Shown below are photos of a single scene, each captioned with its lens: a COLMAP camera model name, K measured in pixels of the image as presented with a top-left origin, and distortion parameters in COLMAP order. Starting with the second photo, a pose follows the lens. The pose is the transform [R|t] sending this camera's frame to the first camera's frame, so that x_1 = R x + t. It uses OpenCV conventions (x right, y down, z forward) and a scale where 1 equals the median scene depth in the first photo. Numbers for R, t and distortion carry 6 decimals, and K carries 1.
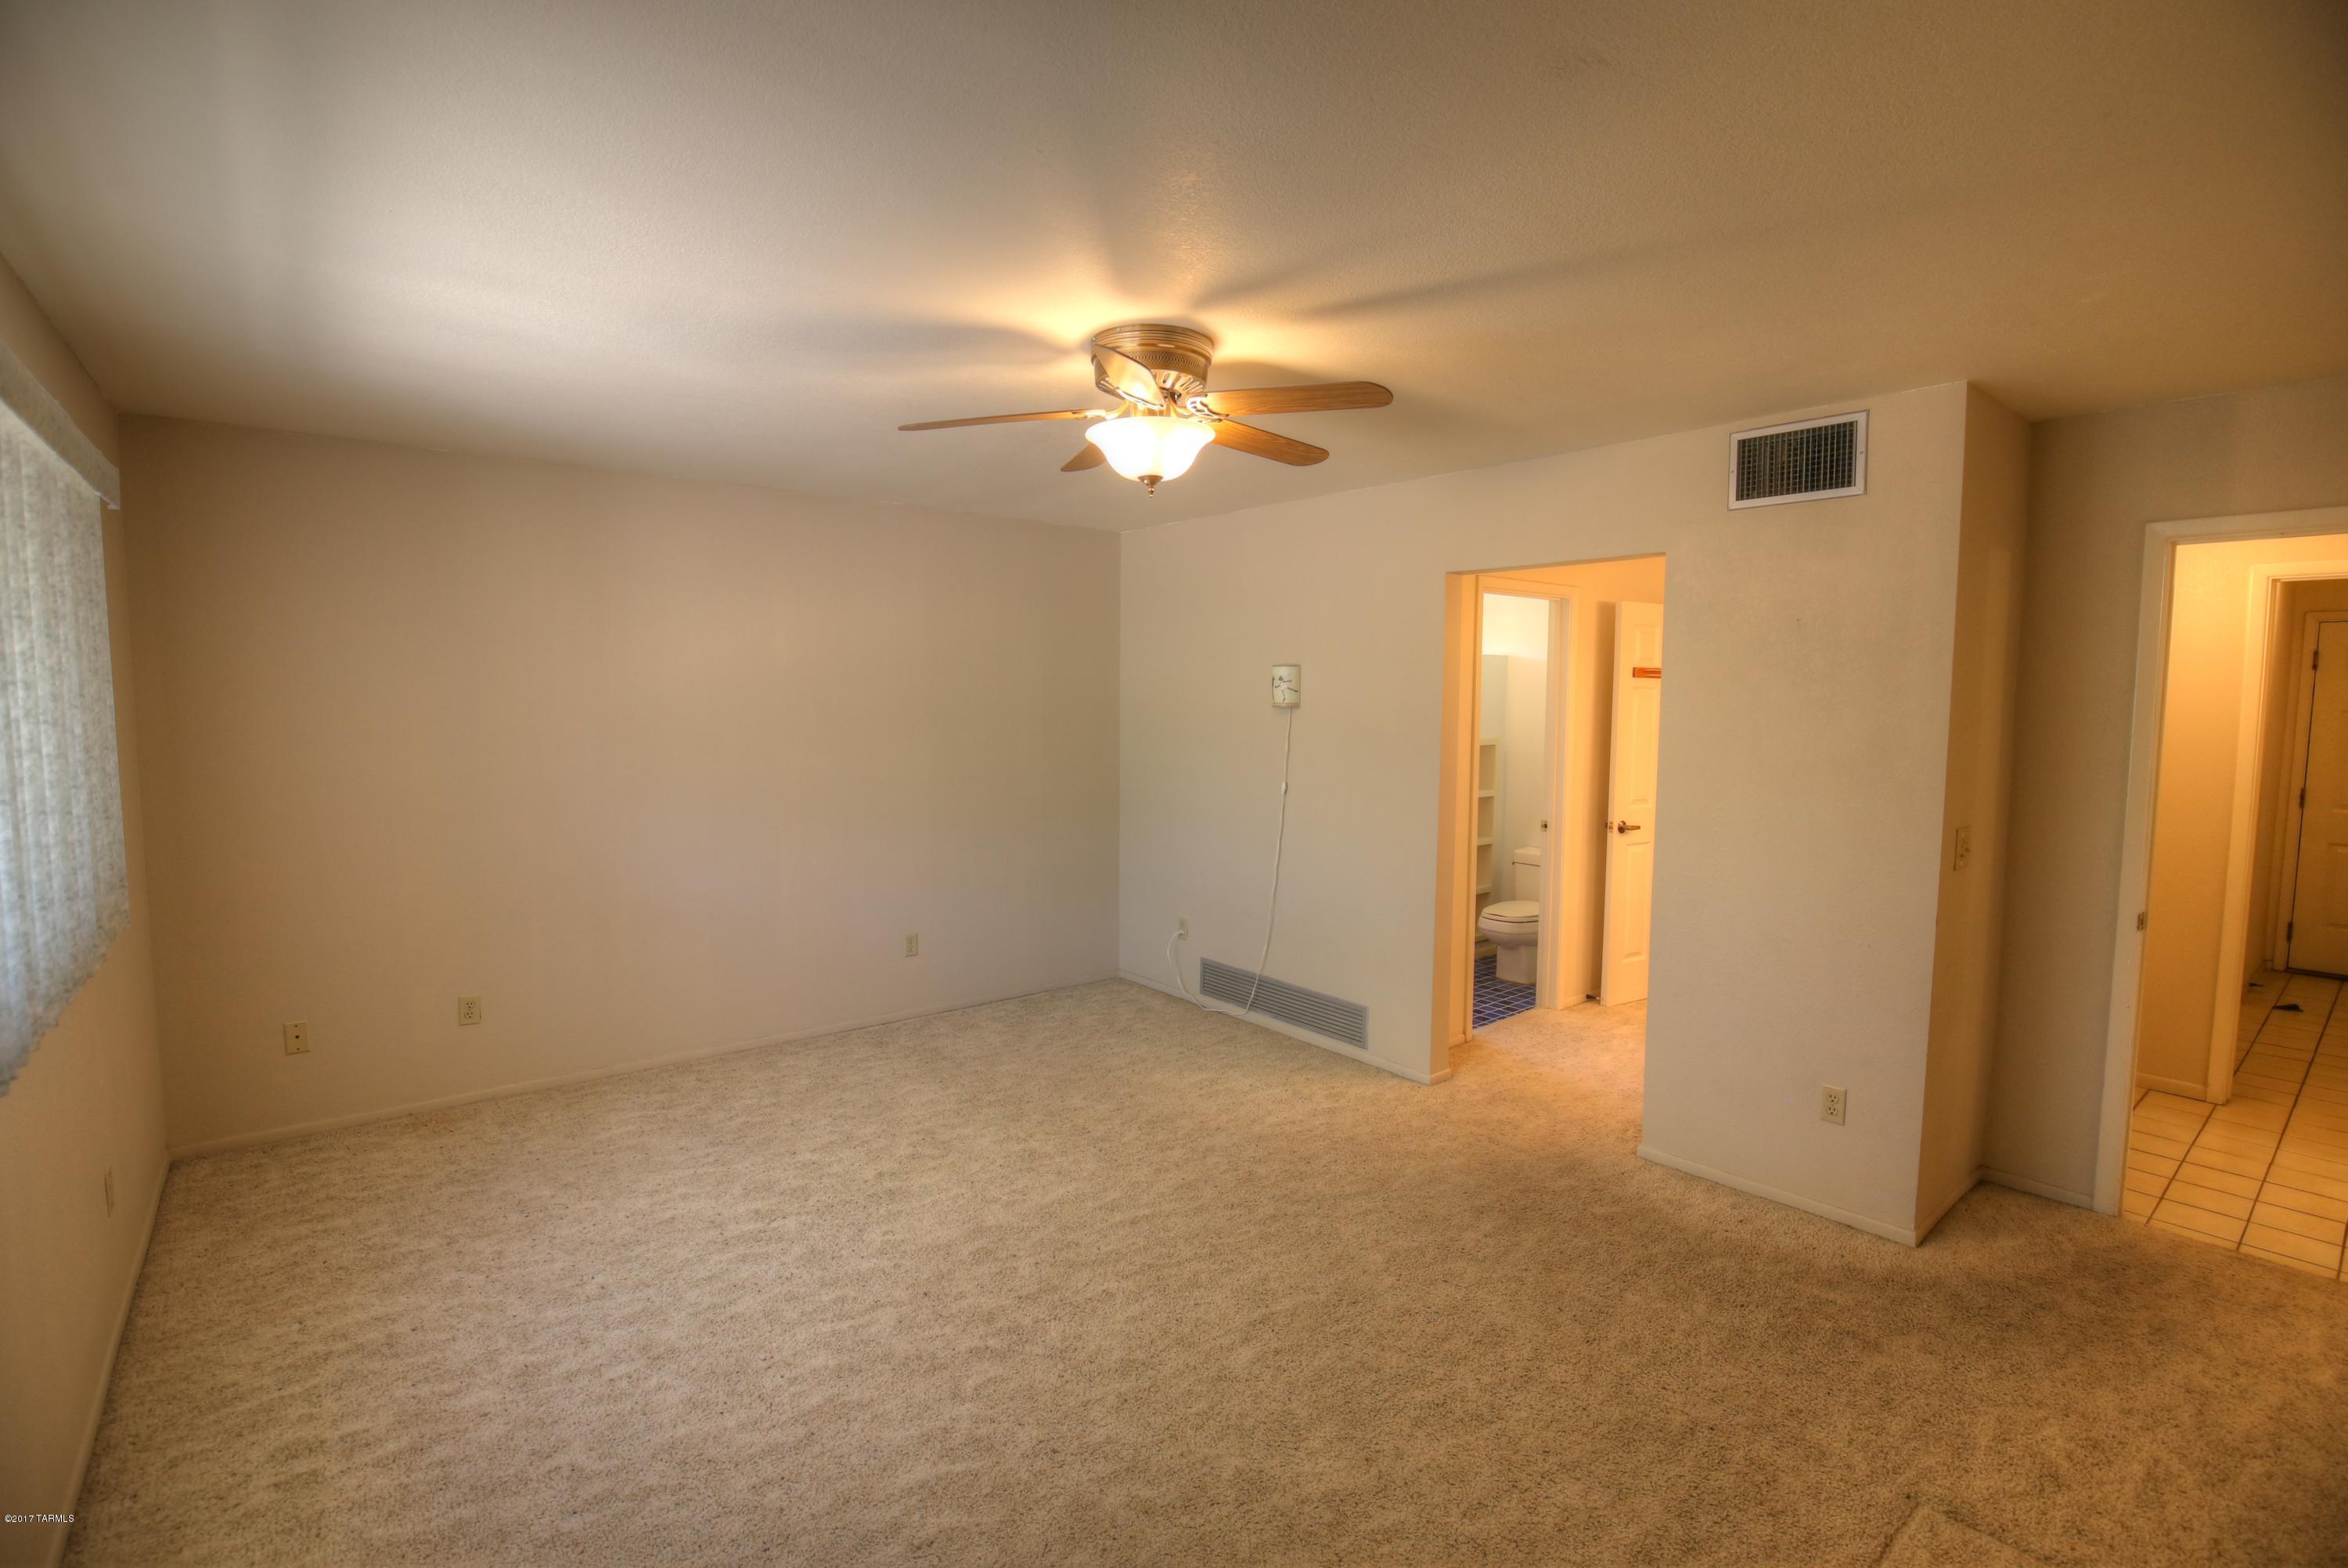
lens RADIAL K [[1084.7, 0, 1170.6], [0, 1084.7, 785.1], [0, 0, 1]] dist [-0.035790, 0.007004]
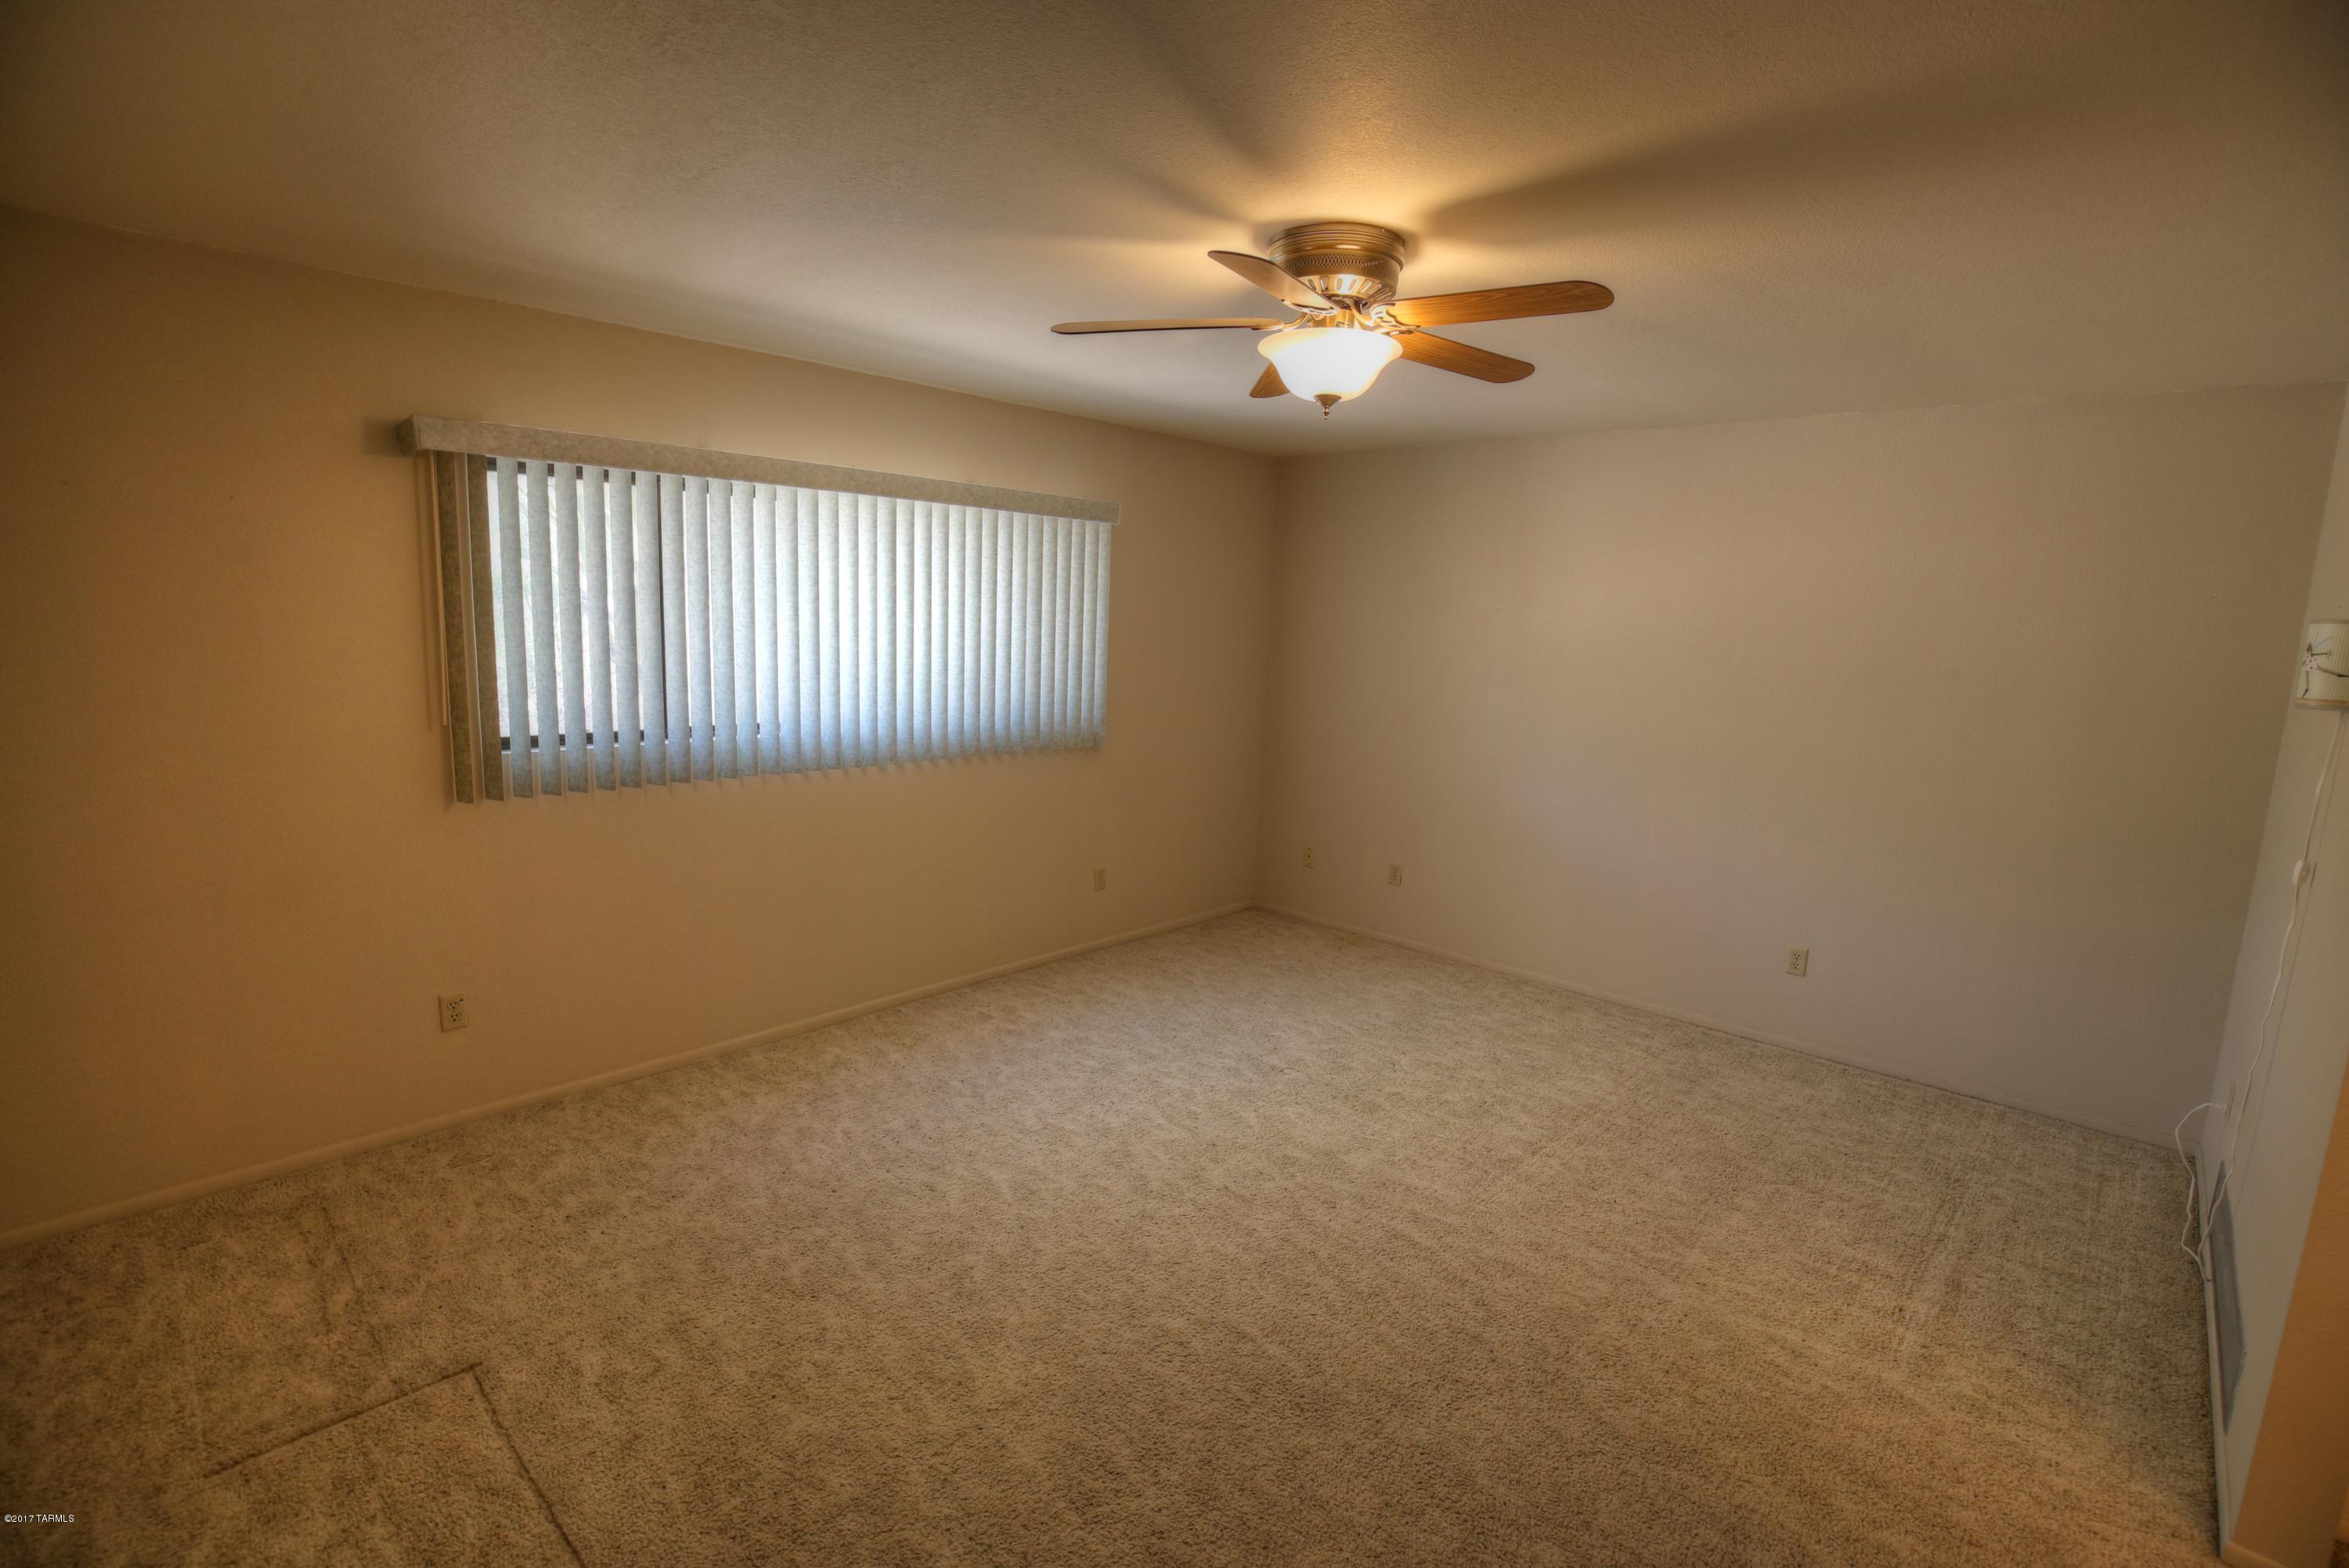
lens RADIAL K [[1085.2, 0, 1178.4], [0, 1085.2, 786.5], [0, 0, 1]] dist [-0.035790, 0.007004]
pose [[0.139369, 0.155361, -0.977977, 0.761139], [-0.120802, 0.982907, 0.138930, -0.062874], [0.982844, 0.098779, 0.155754, 0.653386]]
